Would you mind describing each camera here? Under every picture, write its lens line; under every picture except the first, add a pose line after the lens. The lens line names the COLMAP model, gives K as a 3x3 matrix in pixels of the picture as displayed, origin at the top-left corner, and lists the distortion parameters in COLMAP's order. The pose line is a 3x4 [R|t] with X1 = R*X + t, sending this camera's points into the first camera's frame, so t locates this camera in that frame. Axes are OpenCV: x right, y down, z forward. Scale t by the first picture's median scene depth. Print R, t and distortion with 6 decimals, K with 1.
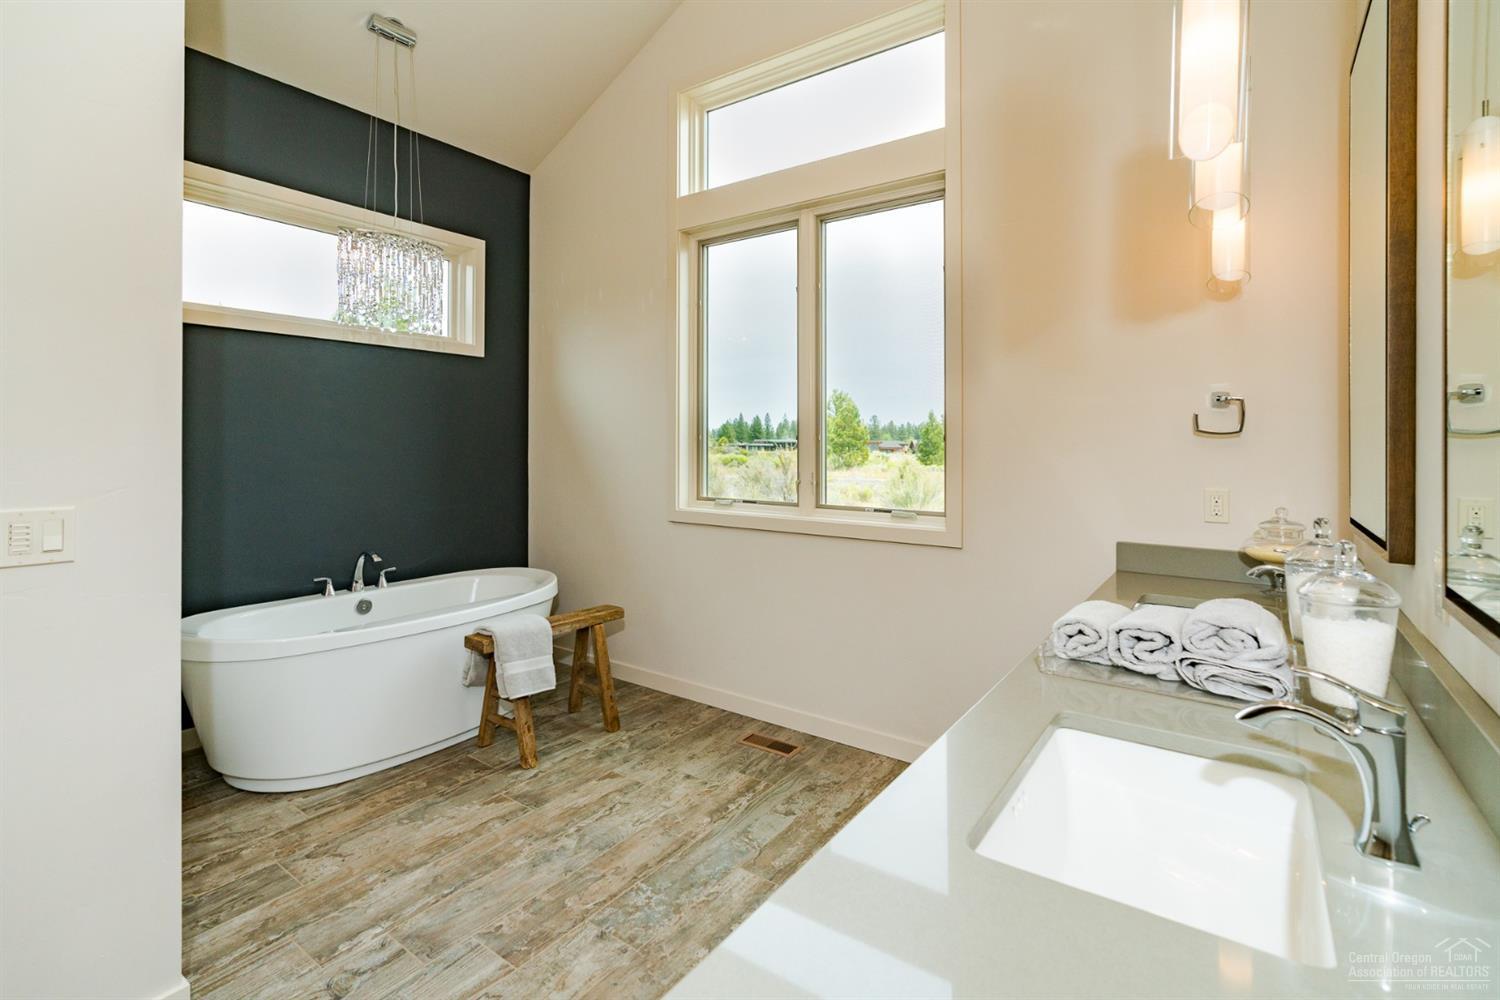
lens RADIAL K [[707.6, 0, 743.1], [0, 707.6, 446.0], [0, 0, 1]] dist [0.001575, 0.000054]
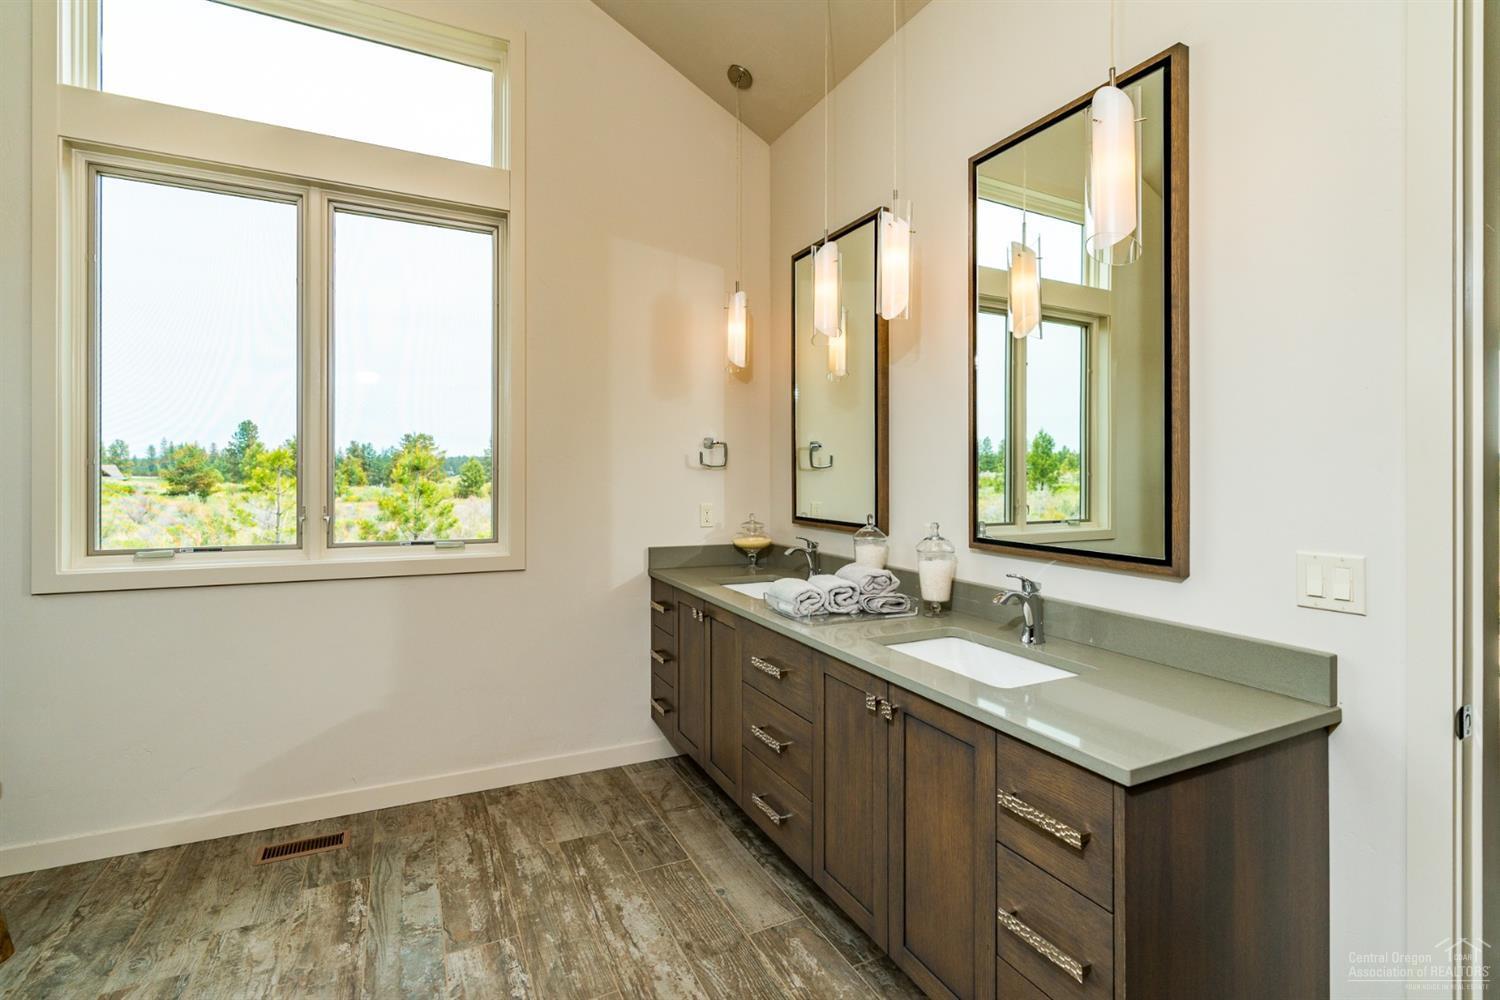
lens RADIAL K [[694.4, 0, 750.0], [0, 694.4, 469.1], [0, 0, 1]] dist [-0.000655, 0.000535]
pose [[0.467057, 0.003275, 0.884221, -0.422620], [-0.002248, 0.999994, -0.002516, -0.005590], [-0.884224, -0.000812, 0.467061, 0.186385]]
